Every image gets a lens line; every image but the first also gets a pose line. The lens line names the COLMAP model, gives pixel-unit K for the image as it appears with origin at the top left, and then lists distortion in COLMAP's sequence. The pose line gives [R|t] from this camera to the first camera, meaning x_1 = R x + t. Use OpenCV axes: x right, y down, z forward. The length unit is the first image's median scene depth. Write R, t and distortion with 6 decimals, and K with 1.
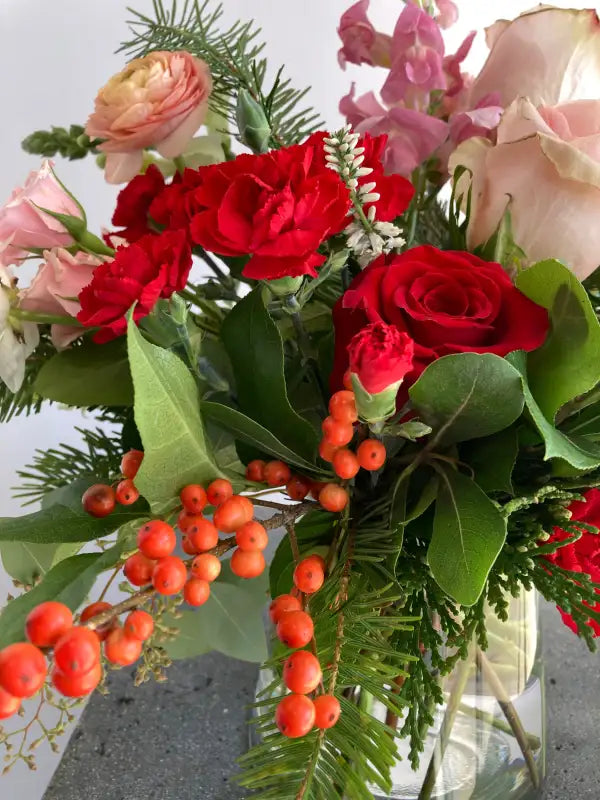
lens RADIAL K [[673.5, 0, 300.0], [0, 673.5, 400.0], [0, 0, 1]] dist [-0.015469, -0.009744]
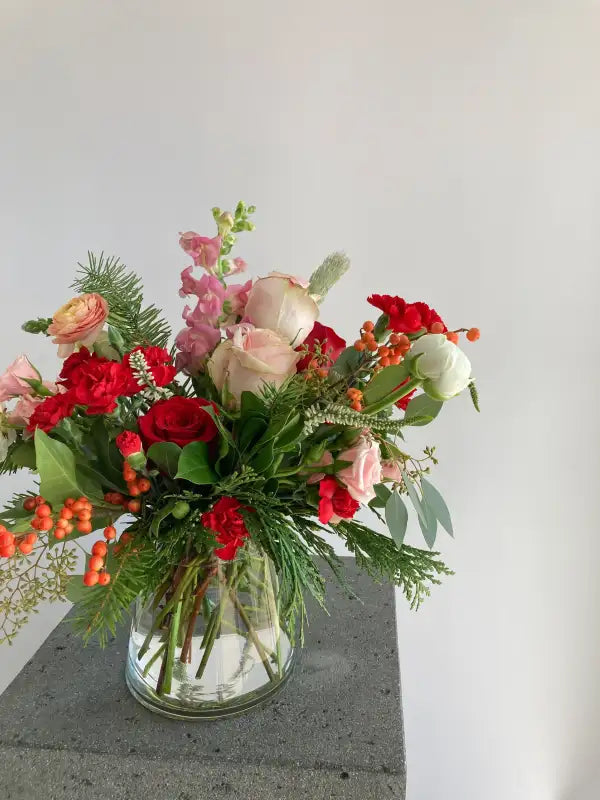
lens RADIAL K [[644.6, 0, 300.0], [0, 644.6, 400.0], [0, 0, 1]] dist [-0.009101, -0.016078]
pose [[0.999892, -0.000638, -0.014676, 0.537155], [-0.001449, 0.989904, -0.141729, 0.081110], [0.014618, 0.141735, 0.989797, -1.002928]]
